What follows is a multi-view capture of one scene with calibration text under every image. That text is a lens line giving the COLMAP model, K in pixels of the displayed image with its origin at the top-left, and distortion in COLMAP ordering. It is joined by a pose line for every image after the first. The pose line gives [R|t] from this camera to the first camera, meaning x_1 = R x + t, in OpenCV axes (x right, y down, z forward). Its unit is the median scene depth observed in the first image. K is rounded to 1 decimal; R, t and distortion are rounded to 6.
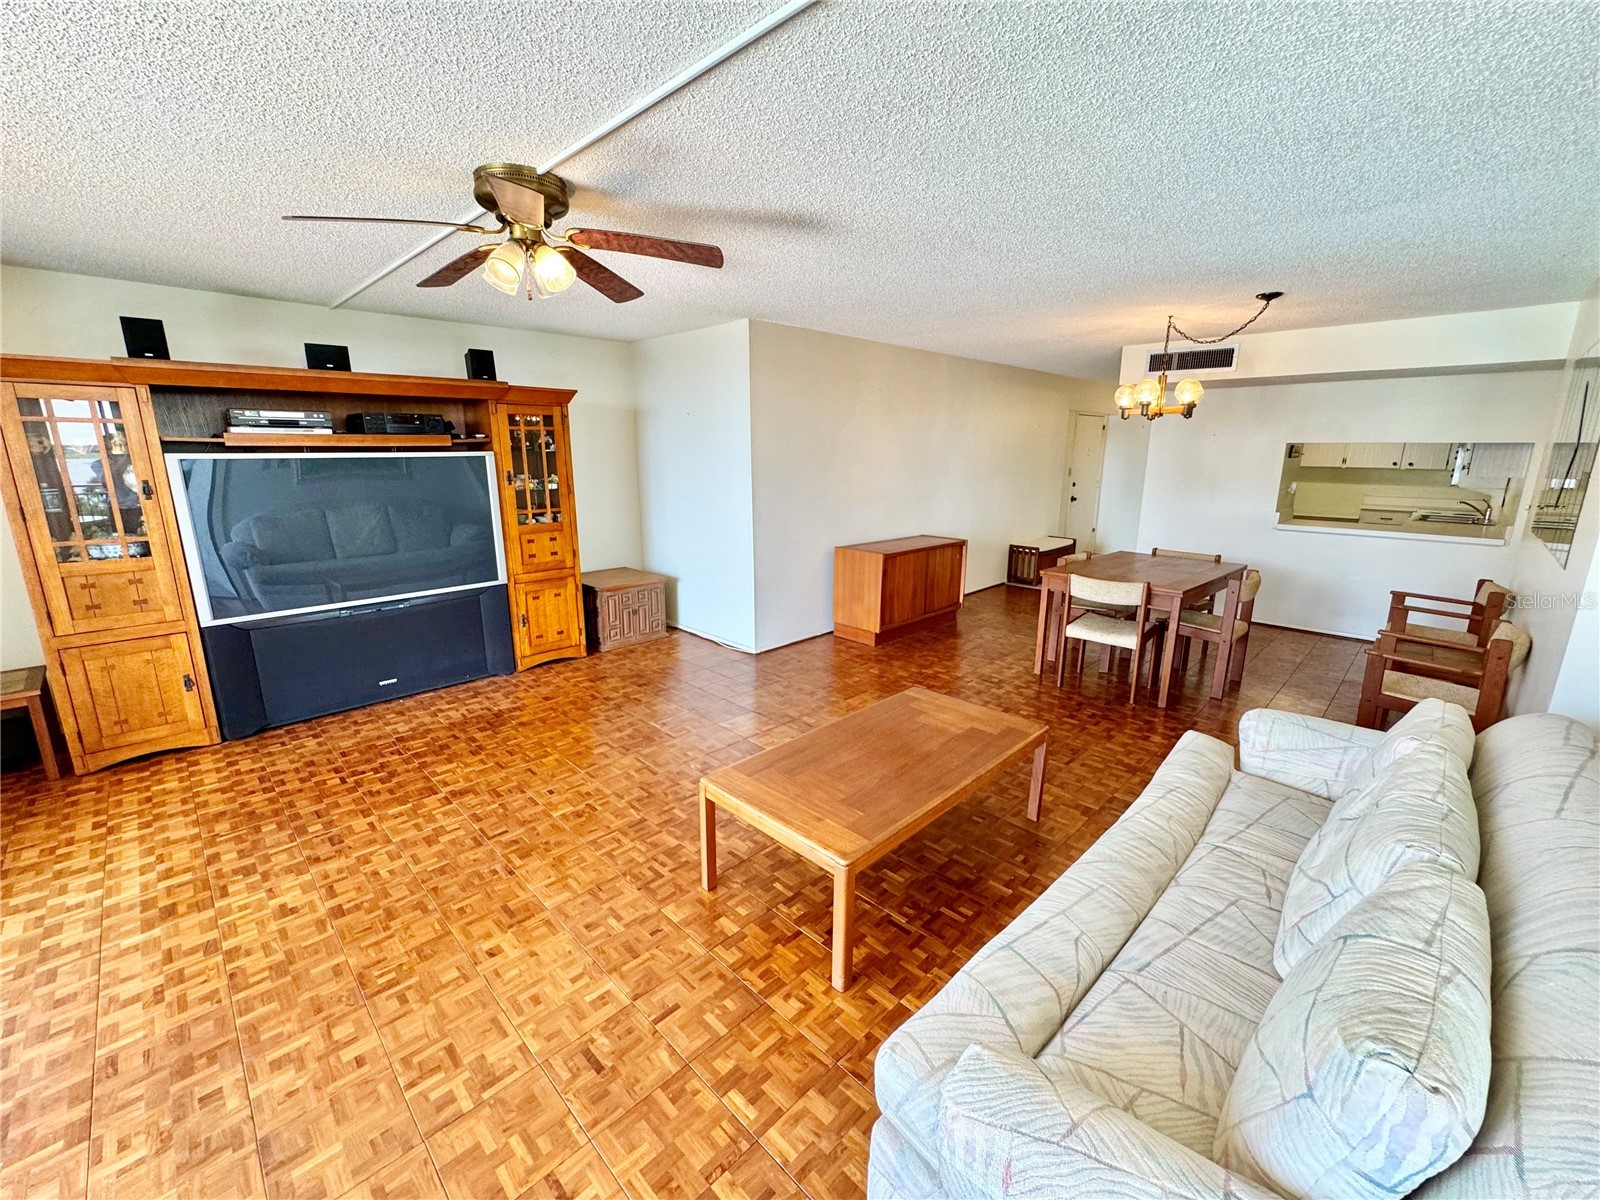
lens RADIAL K [[658.3, 0, 795.2], [0, 658.3, 593.2], [0, 0, 1]] dist [-0.012325, 0.000945]
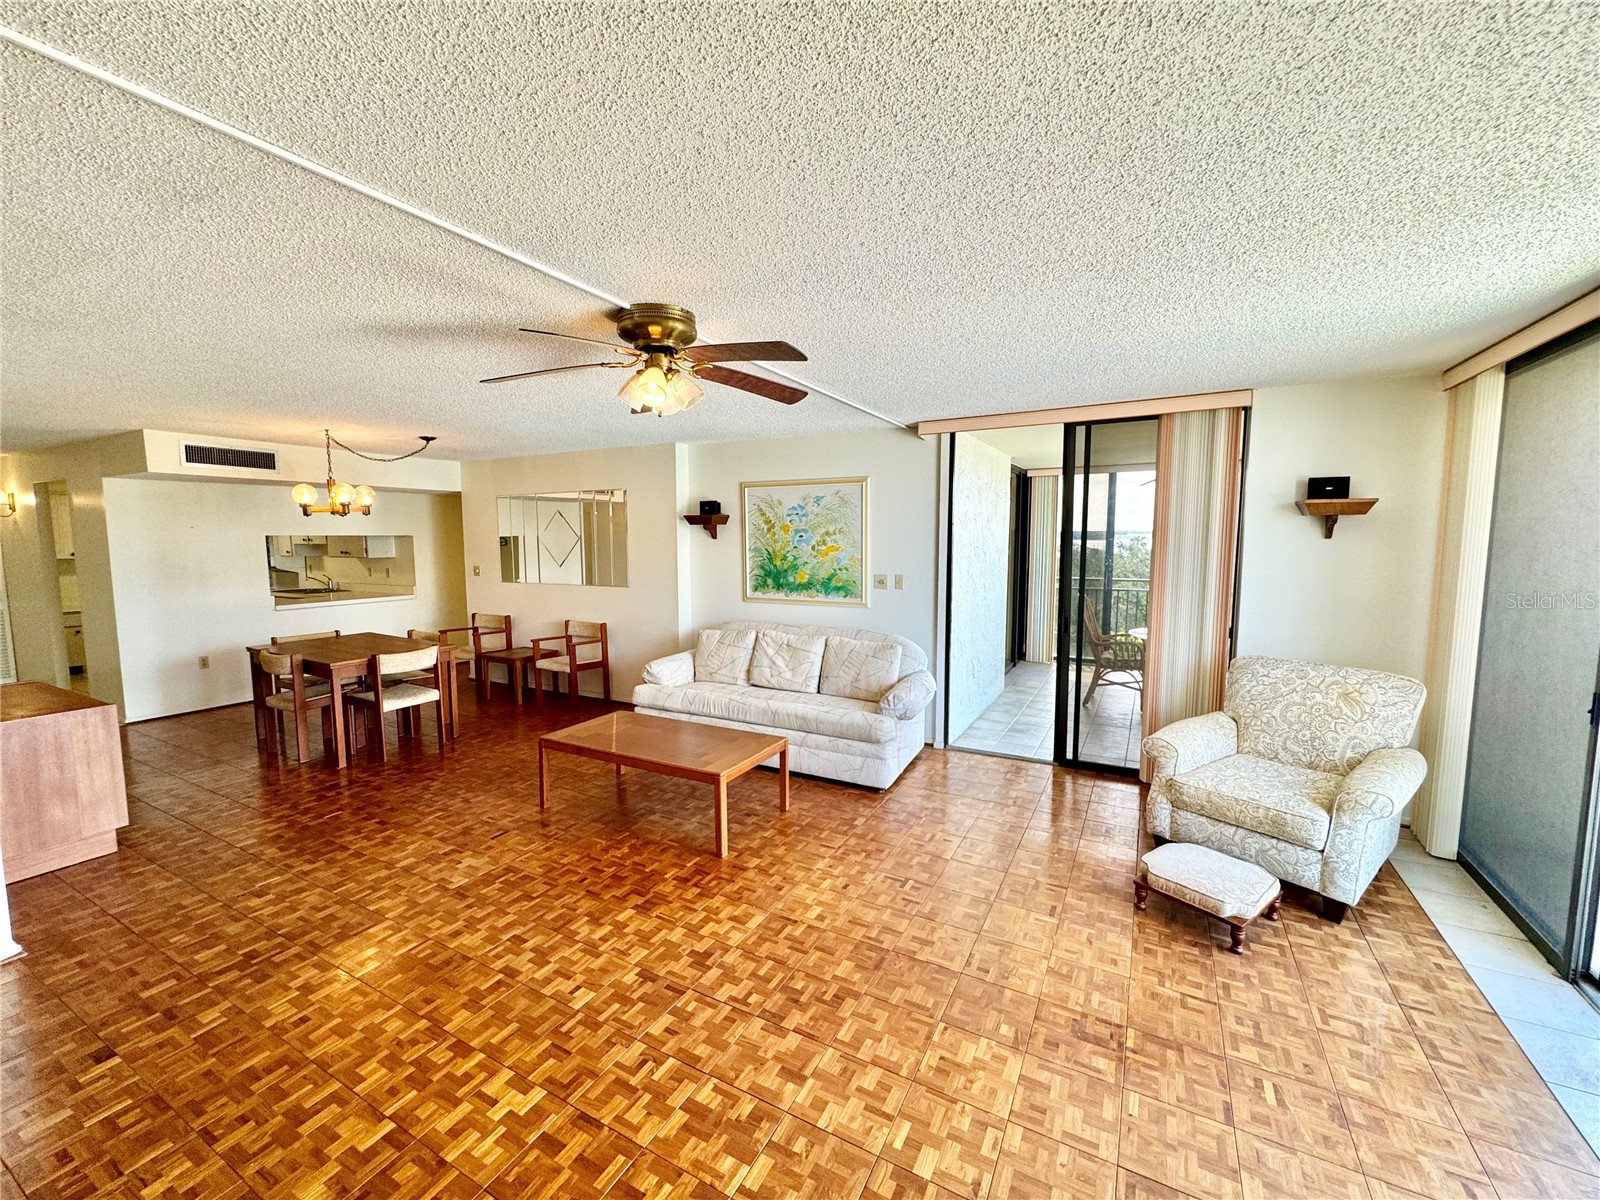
lens RADIAL K [[658.3, 0, 801.9], [0, 658.3, 600.8], [0, 0, 1]] dist [-0.012325, 0.000945]
pose [[-0.291580, -0.093384, 0.951977, -0.919271], [0.209896, 0.964721, 0.158923, -0.161425], [-0.933233, 0.246155, -0.261692, 0.682769]]
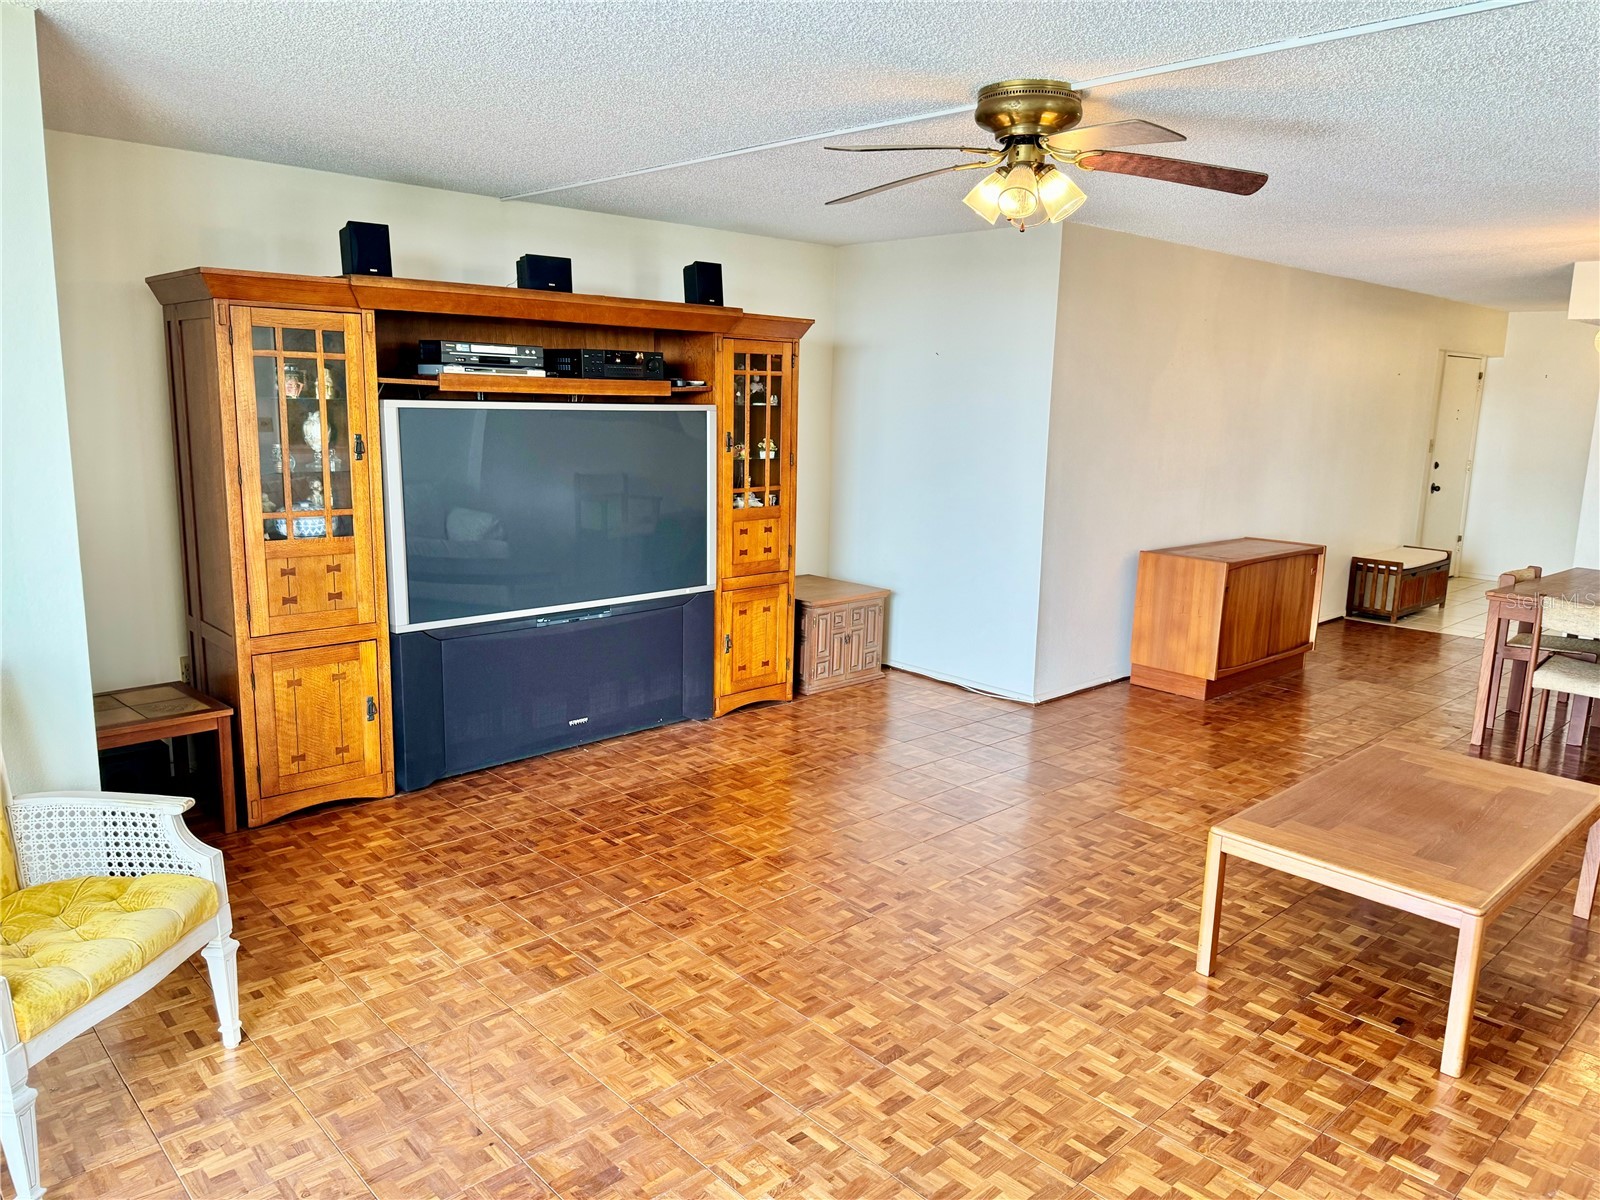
lens RADIAL K [[1125.5, 0, 795.4], [0, 1125.5, 590.2], [0, 0, 1]] dist [0.042508, -0.034712]
pose [[0.999339, 0.024852, -0.026523, -0.377929], [-0.025982, 0.998732, -0.043117, 0.041851], [0.025418, 0.043777, 0.998718, -0.242575]]
